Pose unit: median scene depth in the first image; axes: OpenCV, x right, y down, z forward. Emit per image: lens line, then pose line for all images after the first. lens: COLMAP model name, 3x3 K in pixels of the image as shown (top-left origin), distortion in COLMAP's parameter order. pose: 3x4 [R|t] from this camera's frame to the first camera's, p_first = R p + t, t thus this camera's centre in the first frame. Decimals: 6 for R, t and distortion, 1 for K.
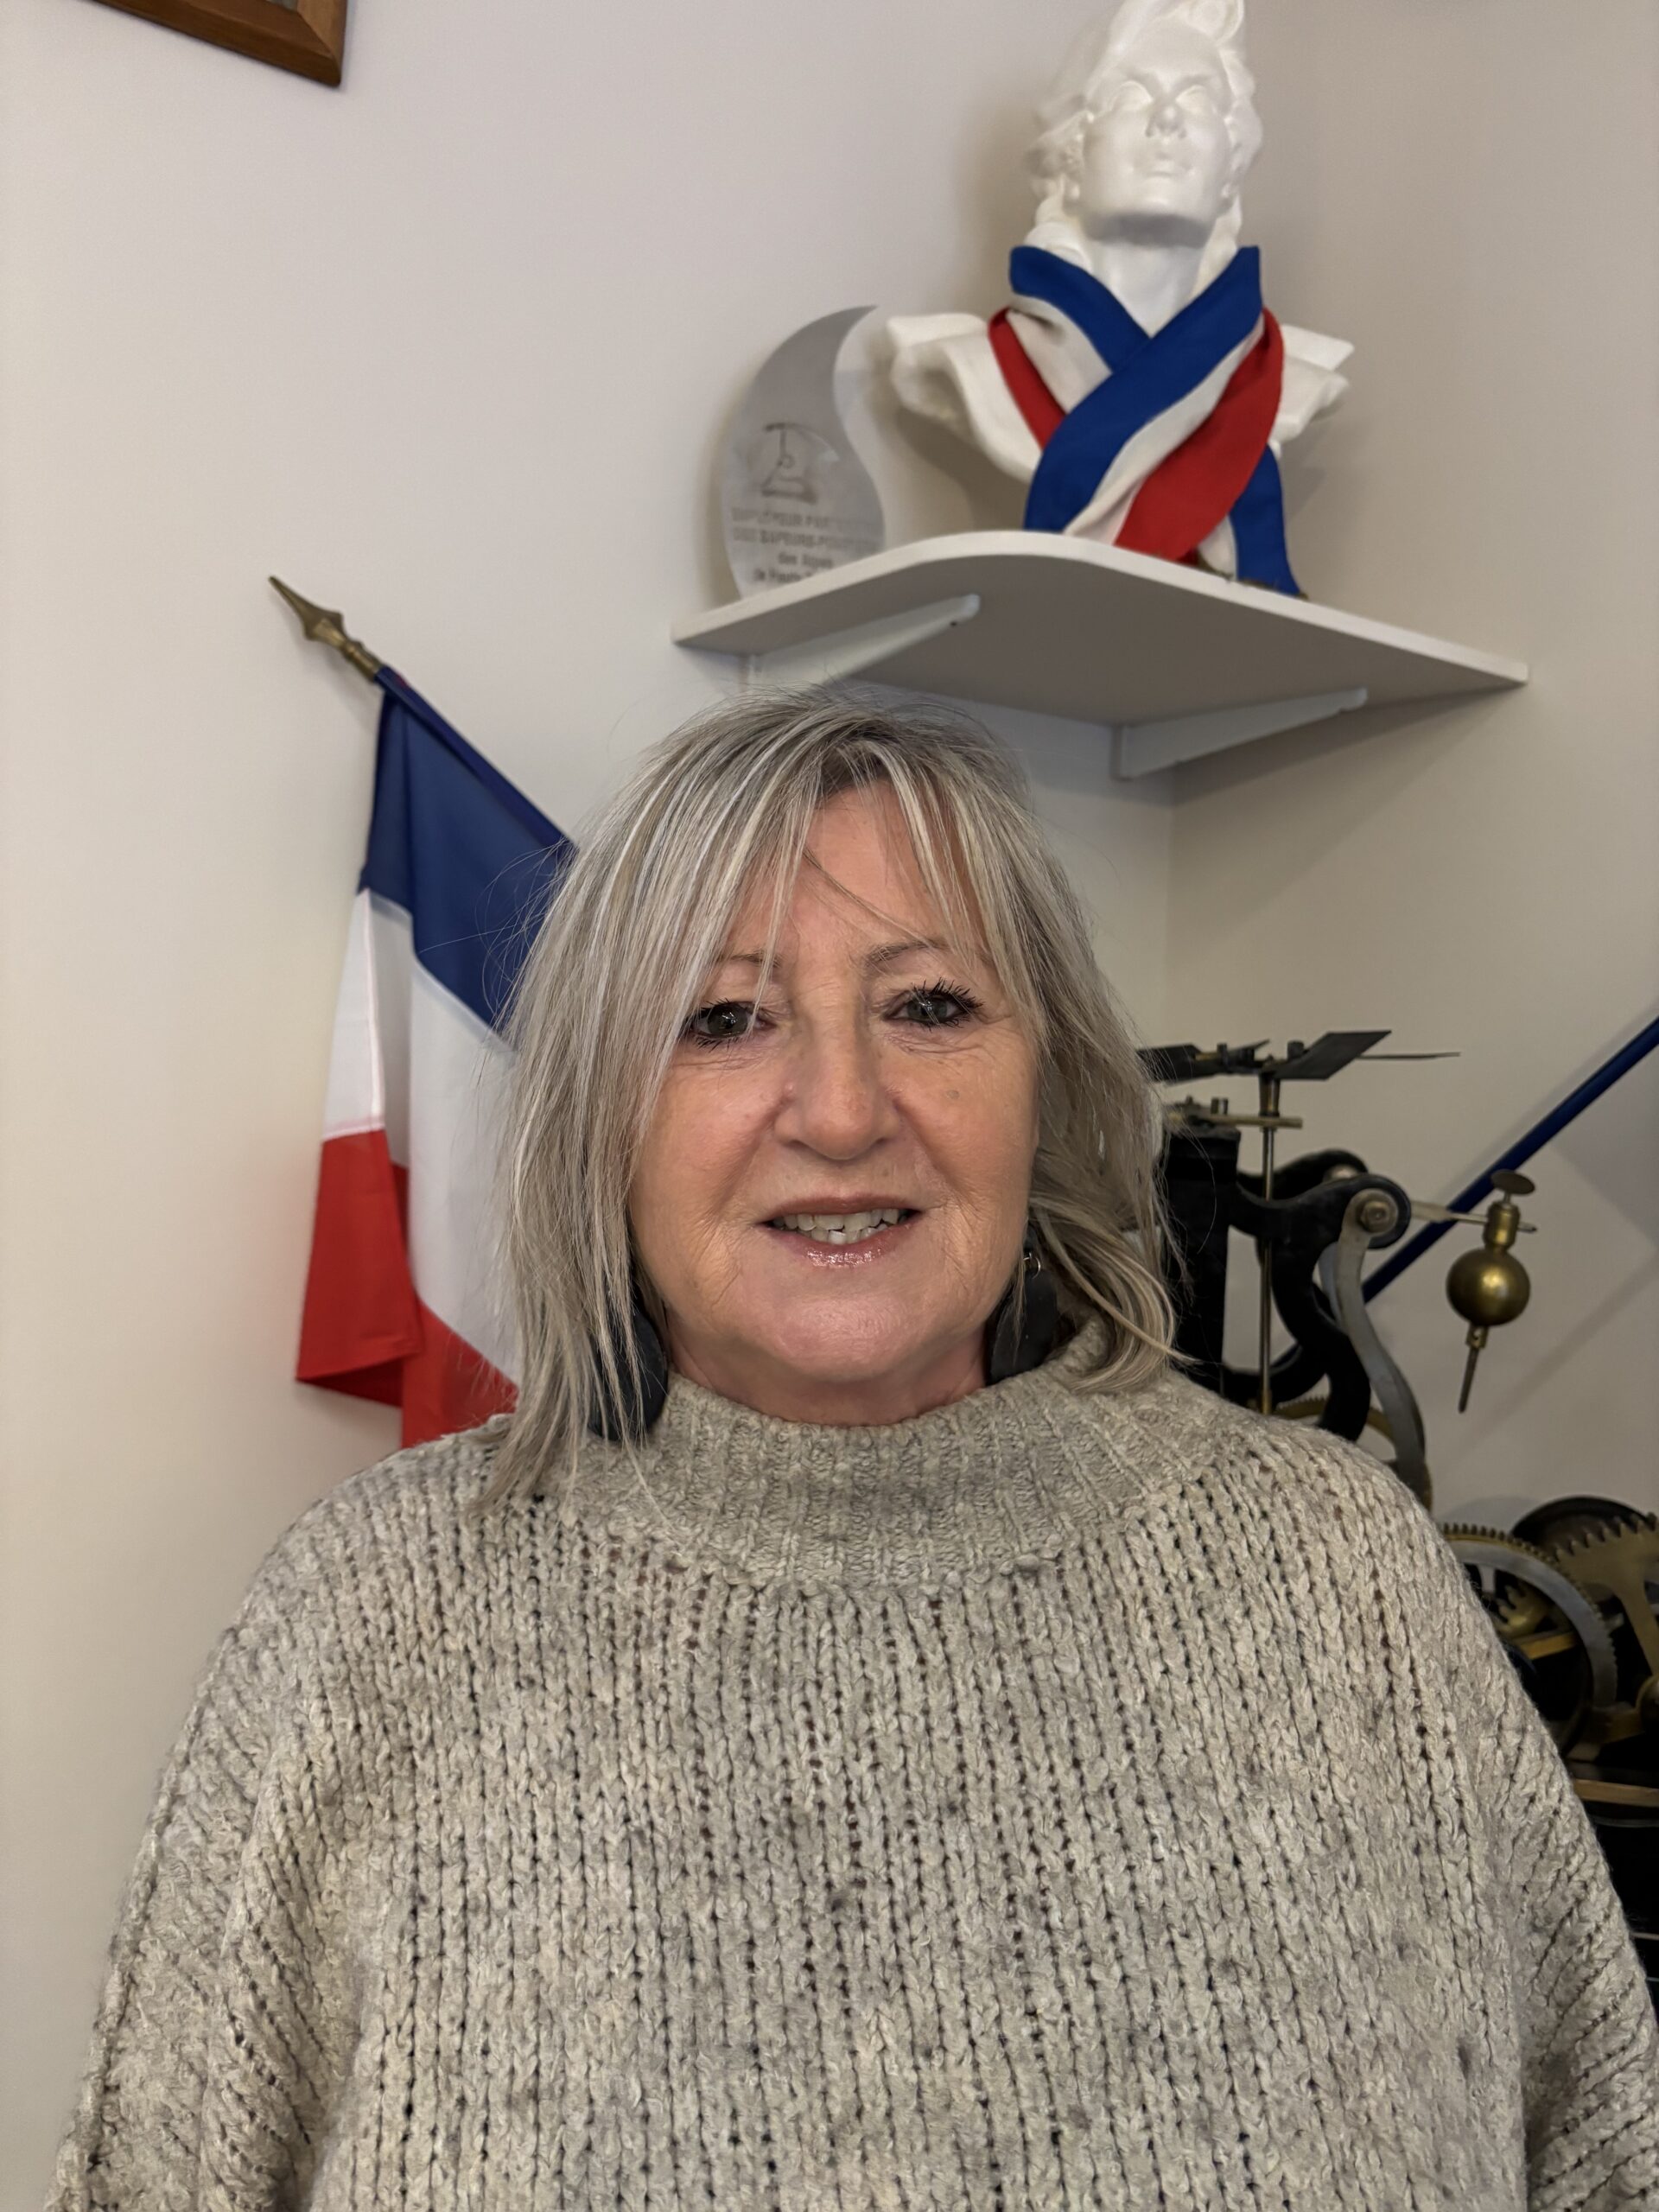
lens RADIAL K [[1712.7, 0, 811.7], [0, 1712.7, 1124.1], [0, 0, 1]] dist [0.024055, -0.041575]
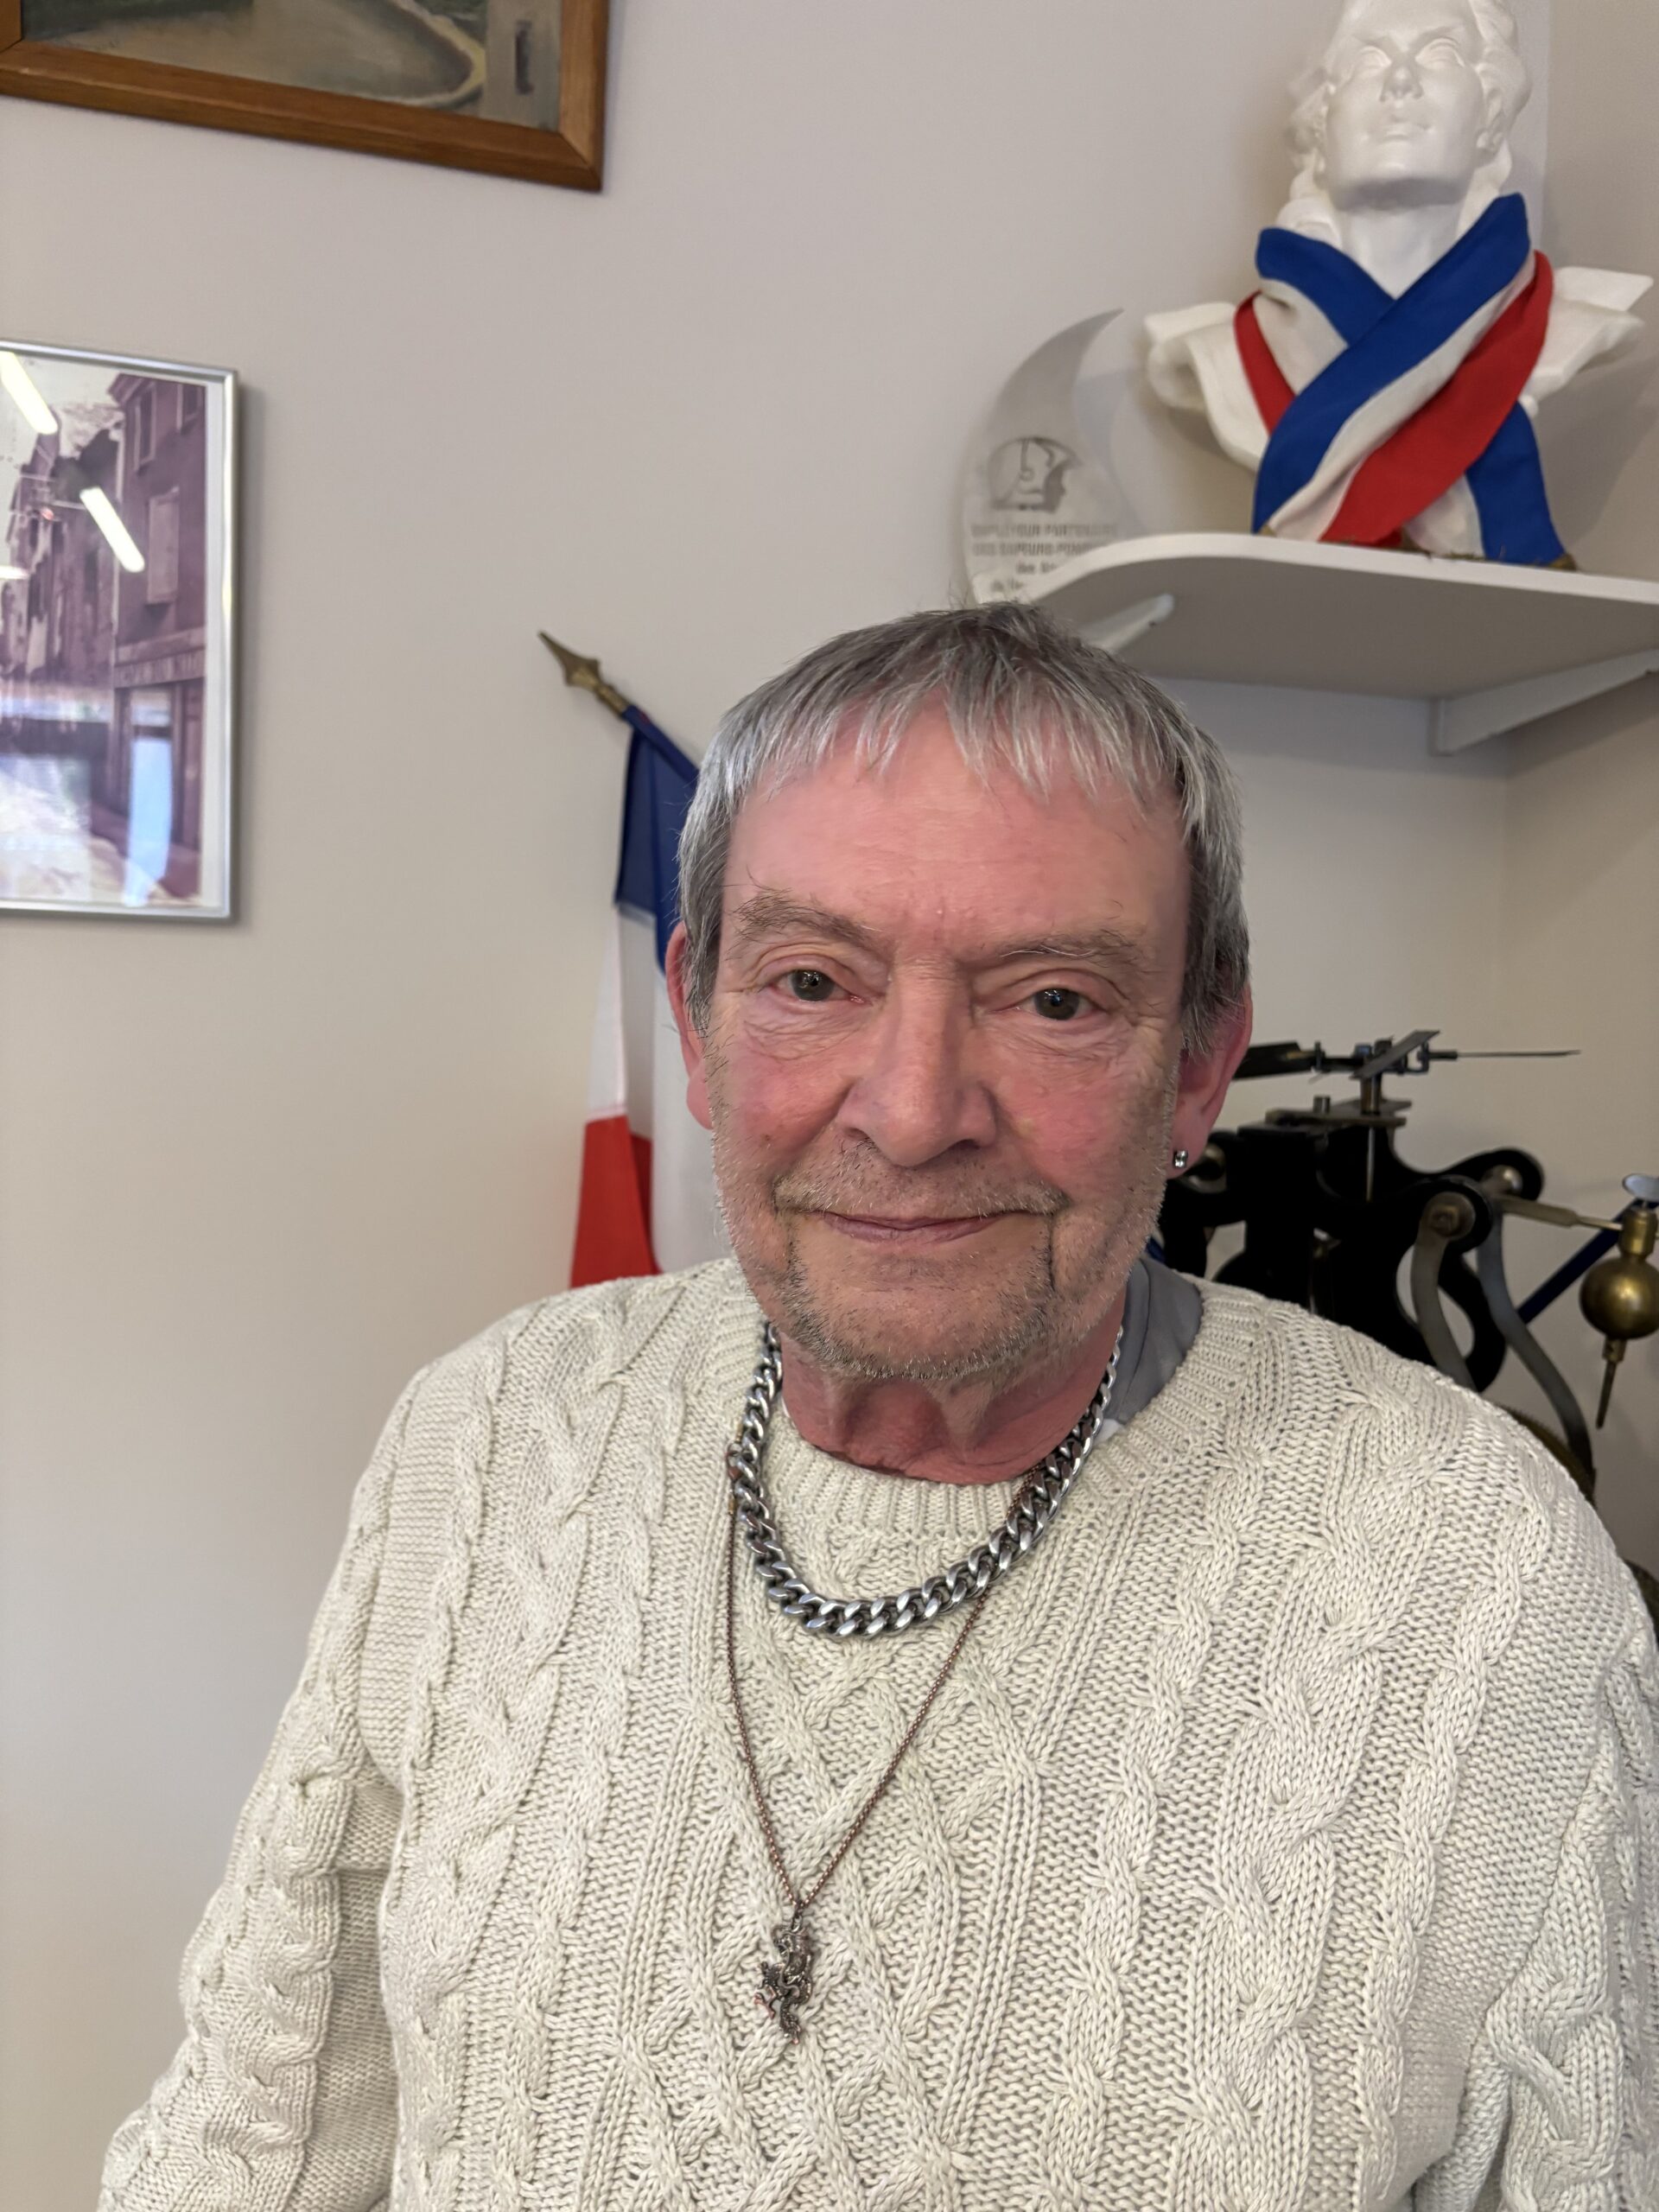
lens RADIAL K [[1712.7, 0, 832.1], [0, 1712.7, 1114.6], [0, 0, 1]] dist [0.024055, -0.041575]
pose [[0.945754, 0.012522, -0.324644, 0.231677], [-0.008879, 0.999880, 0.012699, -0.011337], [0.324764, -0.009127, 0.945751, -0.026383]]
